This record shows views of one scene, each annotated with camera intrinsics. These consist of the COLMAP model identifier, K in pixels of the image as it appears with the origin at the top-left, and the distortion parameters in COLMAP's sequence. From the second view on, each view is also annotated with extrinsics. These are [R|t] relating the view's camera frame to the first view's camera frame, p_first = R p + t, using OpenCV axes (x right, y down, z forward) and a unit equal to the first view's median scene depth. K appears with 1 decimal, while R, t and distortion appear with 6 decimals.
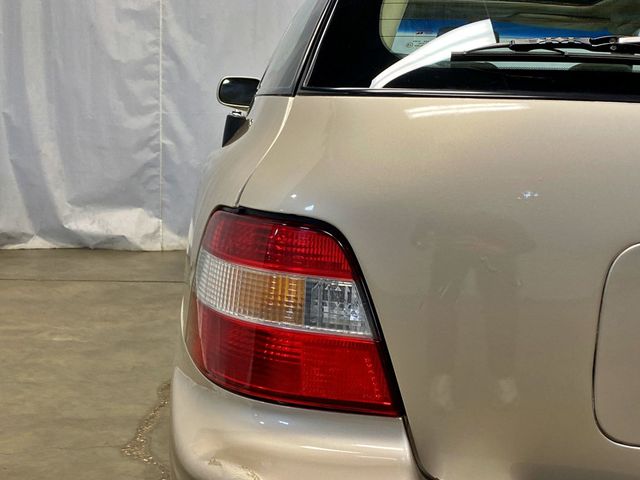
lens RADIAL K [[895.9, 0, 319.8], [0, 895.9, 231.6], [0, 0, 1]] dist [0.092419, -0.024760]
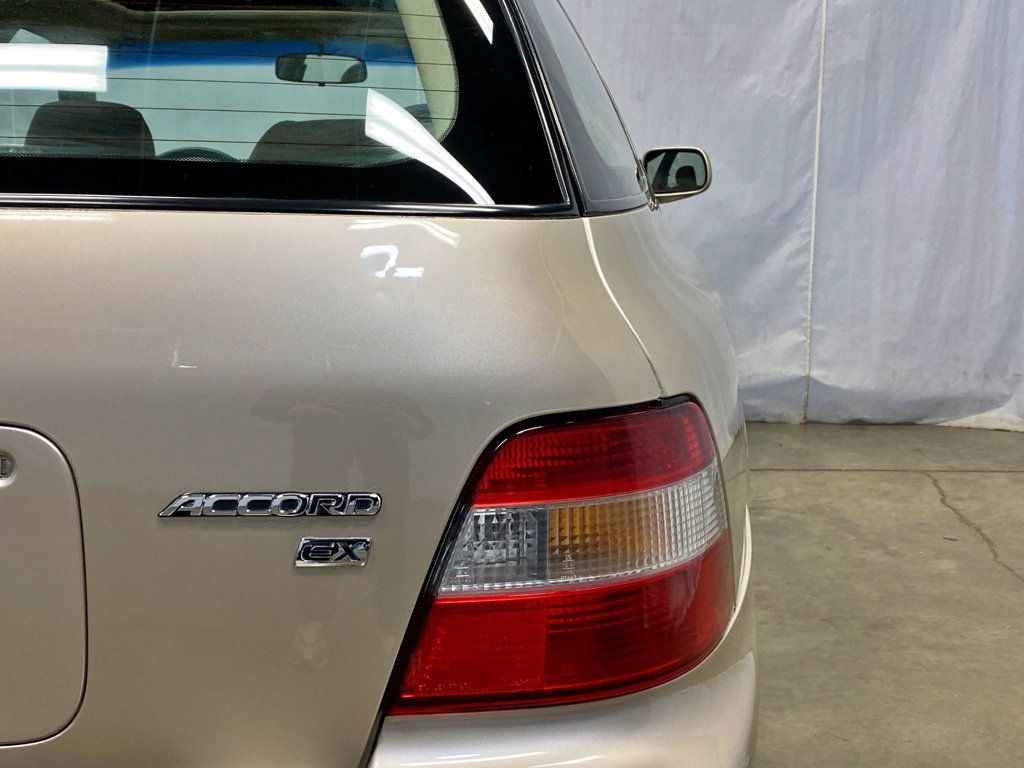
lens RADIAL K [[1433.8, 0, 512.0], [0, 1433.8, 384.0], [0, 0, 1]] dist [0.029035, 0.014872]
pose [[0.996378, -0.025859, -0.081002, 0.260842], [0.026242, 0.999649, 0.003674, 0.002232], [0.080878, -0.005786, 0.996707, 0.006934]]
